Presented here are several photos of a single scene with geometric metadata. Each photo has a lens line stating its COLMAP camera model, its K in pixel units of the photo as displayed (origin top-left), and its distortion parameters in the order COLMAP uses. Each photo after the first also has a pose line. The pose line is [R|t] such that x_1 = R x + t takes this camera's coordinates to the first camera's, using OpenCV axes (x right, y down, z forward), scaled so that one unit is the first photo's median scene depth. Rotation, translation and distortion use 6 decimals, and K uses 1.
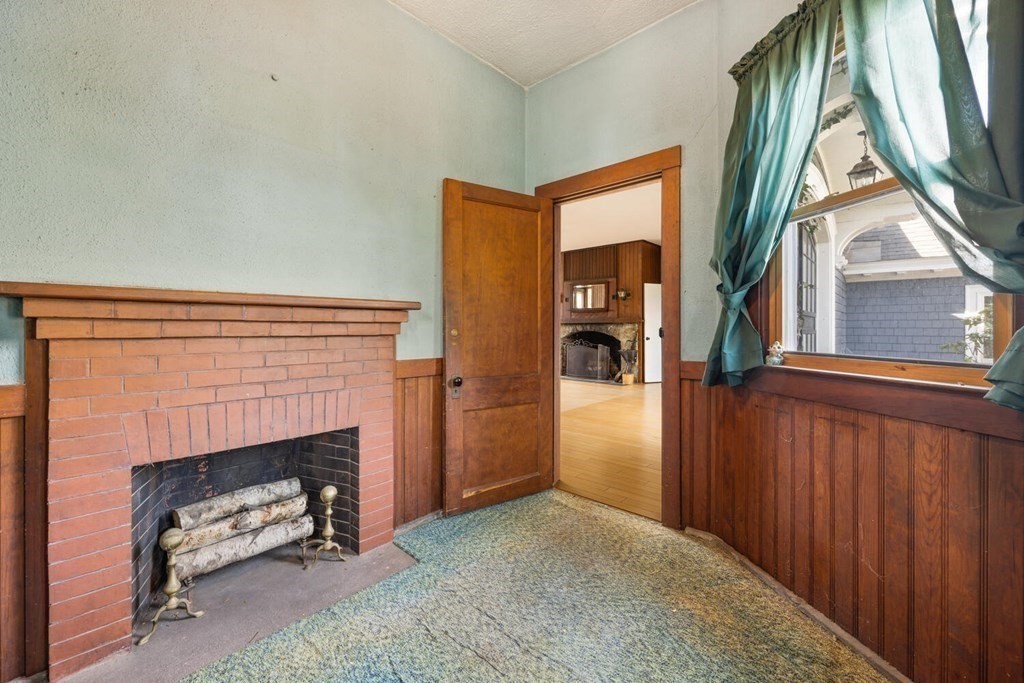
lens RADIAL K [[417.9, 0, 516.1], [0, 417.9, 340.2], [0, 0, 1]] dist [-0.002529, -0.000274]
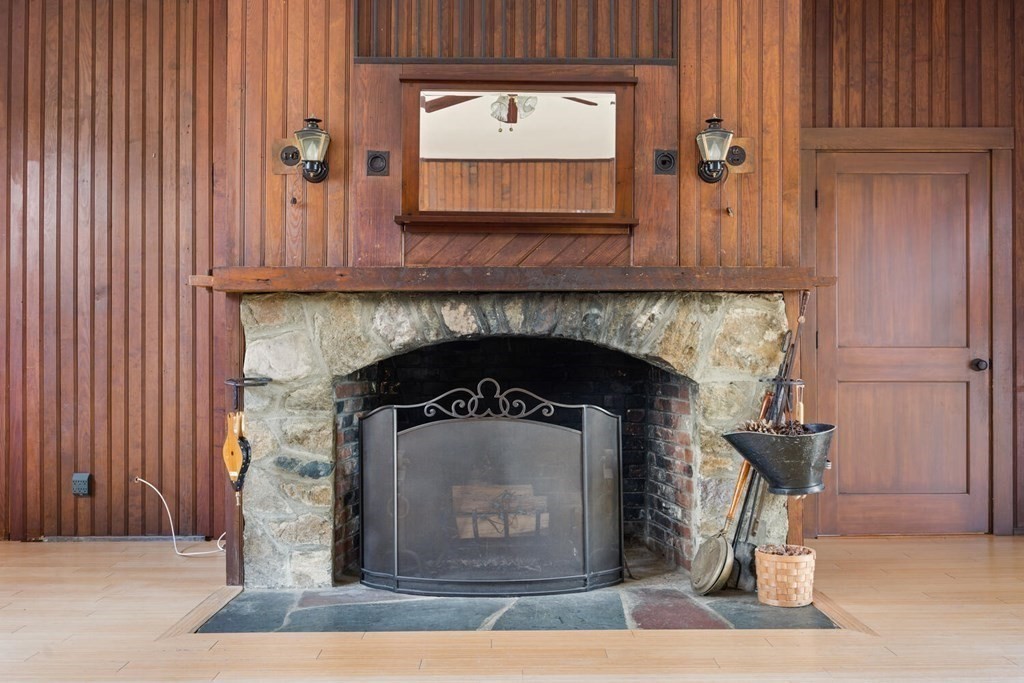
lens RADIAL K [[909.9, 0, 512.0], [0, 909.9, 341.5], [0, 0, 1]] dist [-0.008931, -0.000857]
pose [[0.731442, 0.003329, 0.681896, -0.109679], [0.022621, 0.999319, -0.029144, -0.007077], [-0.681529, 0.036743, 0.730868, 0.732274]]
